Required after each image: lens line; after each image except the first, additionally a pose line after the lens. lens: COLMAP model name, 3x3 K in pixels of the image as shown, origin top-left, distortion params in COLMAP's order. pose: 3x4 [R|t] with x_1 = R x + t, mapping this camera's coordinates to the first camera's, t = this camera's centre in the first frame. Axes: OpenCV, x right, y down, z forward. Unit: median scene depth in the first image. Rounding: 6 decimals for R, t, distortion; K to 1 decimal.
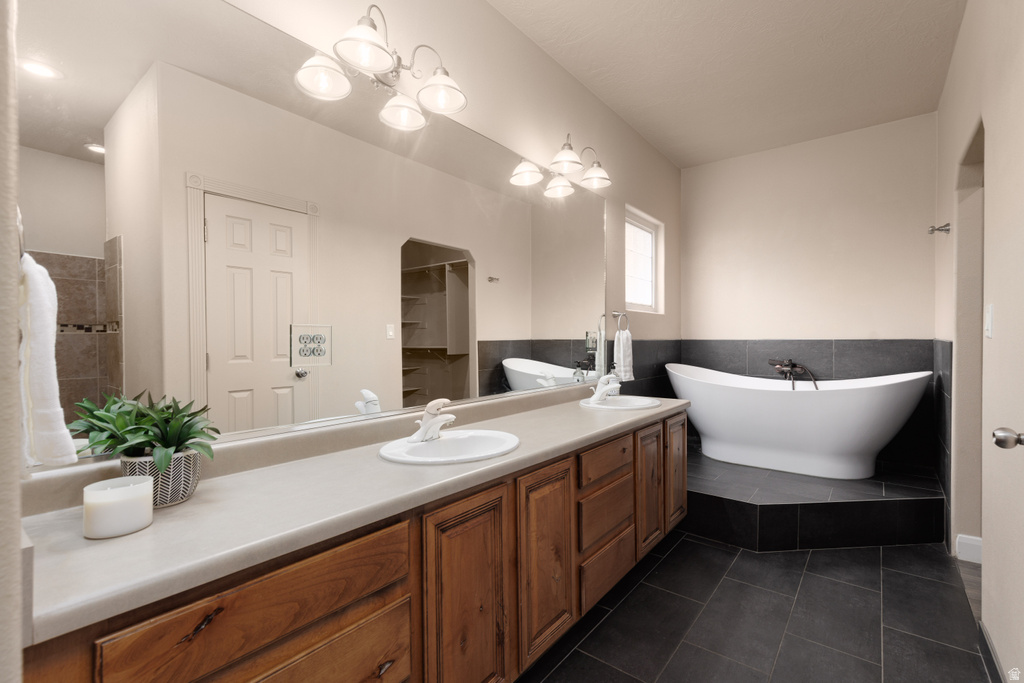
lens RADIAL K [[456.4, 0, 514.6], [0, 456.4, 339.1], [0, 0, 1]] dist [0.005660, -0.000102]
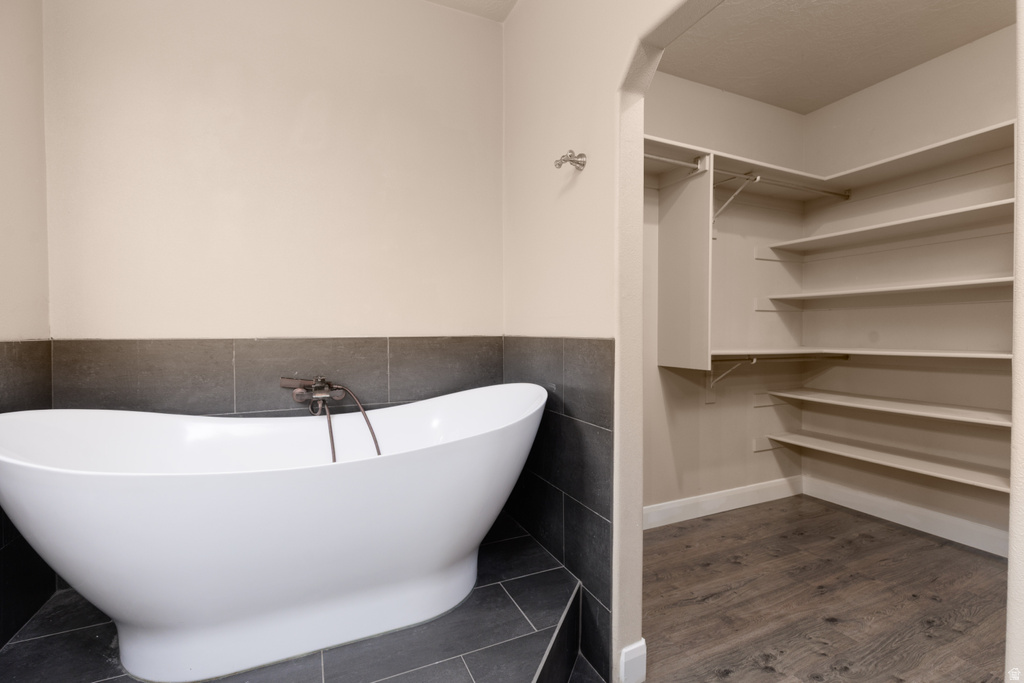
lens RADIAL K [[456.4, 0, 519.0], [0, 456.4, 337.2], [0, 0, 1]] dist [0.005660, -0.000102]
pose [[0.459795, -0.005988, 0.888005, 0.243374], [0.006047, 0.999975, 0.003612, -0.000098], [-0.888005, 0.003709, 0.459820, 0.564050]]
